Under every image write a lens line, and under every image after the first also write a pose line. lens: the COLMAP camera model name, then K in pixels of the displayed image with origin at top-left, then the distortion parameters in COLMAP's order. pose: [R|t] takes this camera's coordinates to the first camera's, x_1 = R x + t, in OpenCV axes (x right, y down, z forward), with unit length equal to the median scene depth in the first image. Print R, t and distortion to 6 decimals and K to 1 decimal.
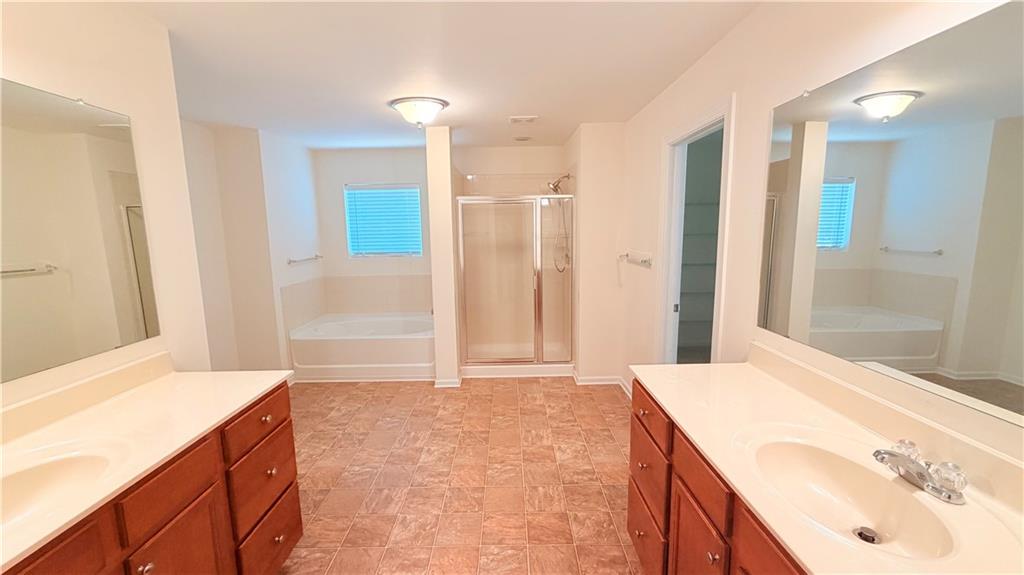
lens RADIAL K [[407.6, 0, 509.7], [0, 407.6, 288.1], [0, 0, 1]] dist [0.002390, -0.000300]
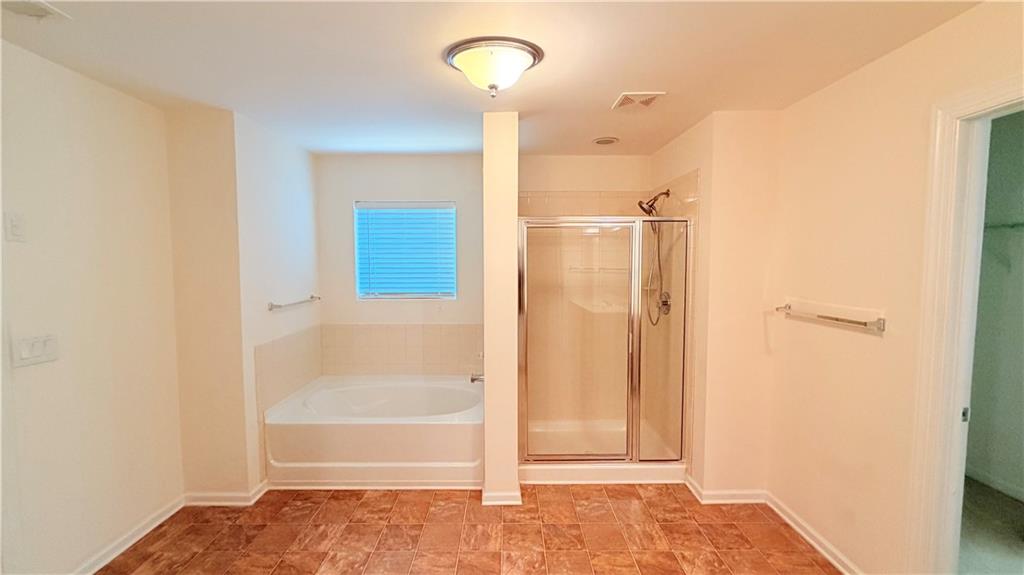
lens RADIAL K [[407.6, 0, 511.6], [0, 407.6, 288.7], [0, 0, 1]] dist [0.002390, -0.000300]
pose [[0.999854, 0.016055, 0.005933, -0.143477], [-0.015542, 0.996814, -0.078237, -0.047721], [-0.007170, 0.078134, 0.996917, 0.317100]]
